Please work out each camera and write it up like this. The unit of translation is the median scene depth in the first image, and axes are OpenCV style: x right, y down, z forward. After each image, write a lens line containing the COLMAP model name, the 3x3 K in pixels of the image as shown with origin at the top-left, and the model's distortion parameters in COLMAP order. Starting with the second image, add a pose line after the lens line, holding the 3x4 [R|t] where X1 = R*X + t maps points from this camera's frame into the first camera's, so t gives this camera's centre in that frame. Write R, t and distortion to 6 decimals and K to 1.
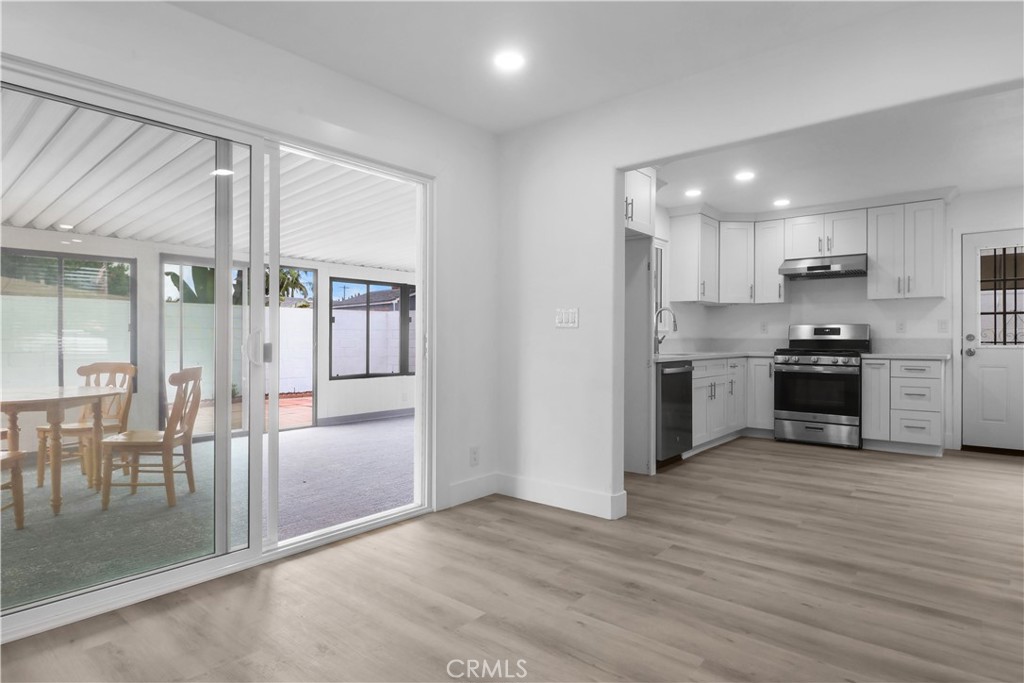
lens RADIAL K [[566.1, 0, 510.4], [0, 566.1, 339.9], [0, 0, 1]] dist [0.002288, -0.004591]
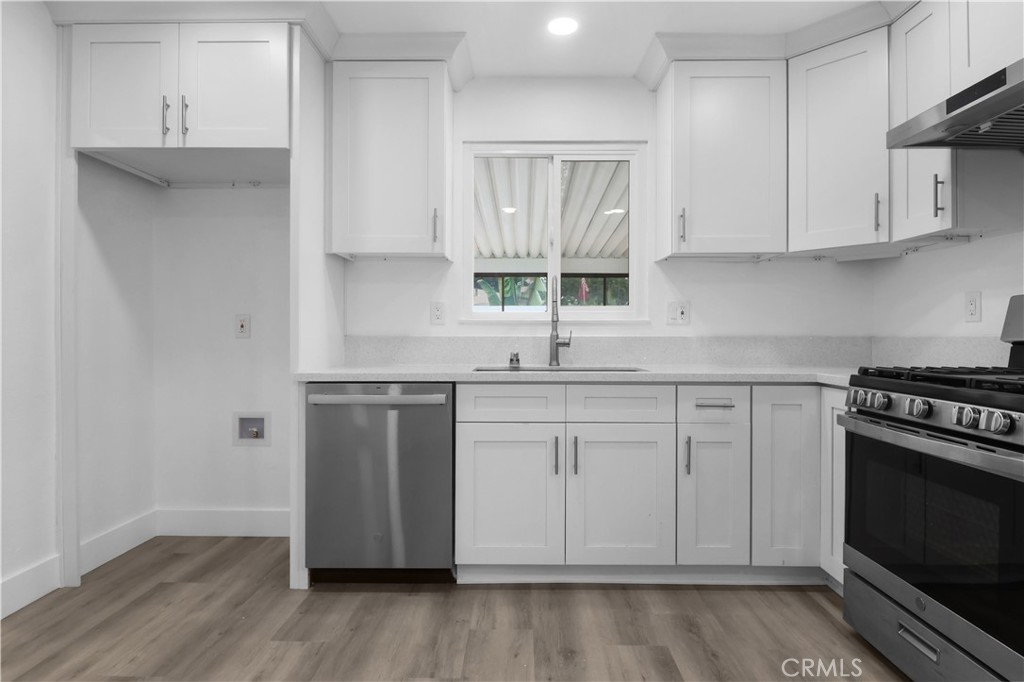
lens RADIAL K [[545.7, 0, 514.1], [0, 545.7, 350.4], [0, 0, 1]] dist [-0.004453, -0.000003]
pose [[0.638888, 0.014576, -0.769162, 1.074894], [0.003624, 0.999752, 0.021956, -0.003886], [0.769291, -0.016815, 0.638677, 1.125162]]
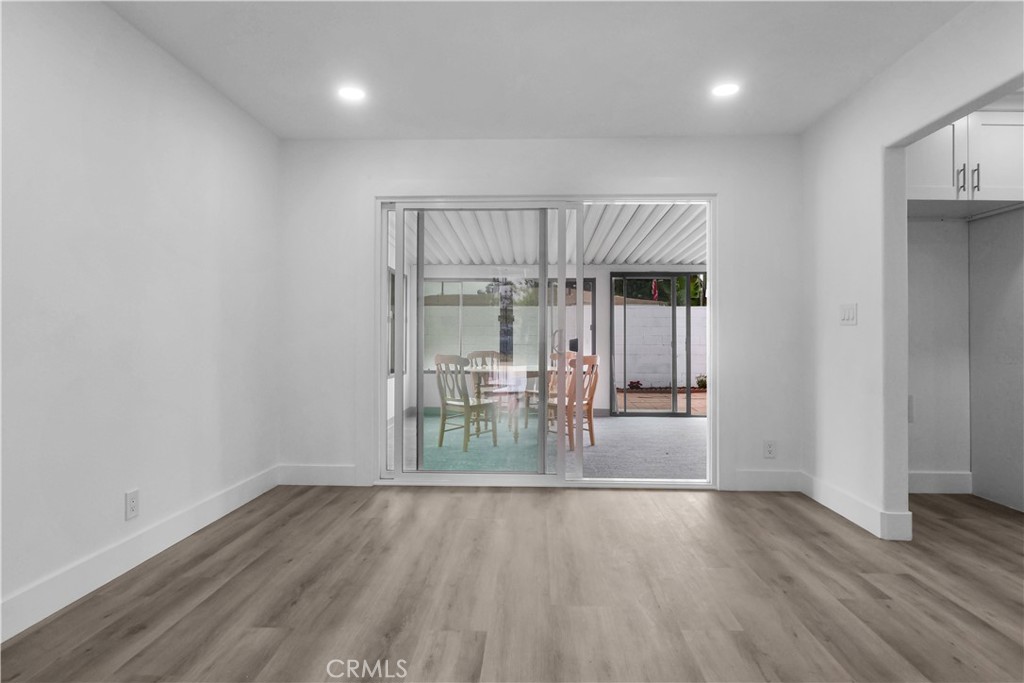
lens RADIAL K [[566.1, 0, 513.1], [0, 566.1, 335.3], [0, 0, 1]] dist [0.002288, -0.004591]
pose [[0.623976, 0.006290, -0.781418, 0.551732], [-0.006143, 0.999976, 0.003144, -0.004713], [0.781419, 0.002839, 0.624000, -0.019756]]
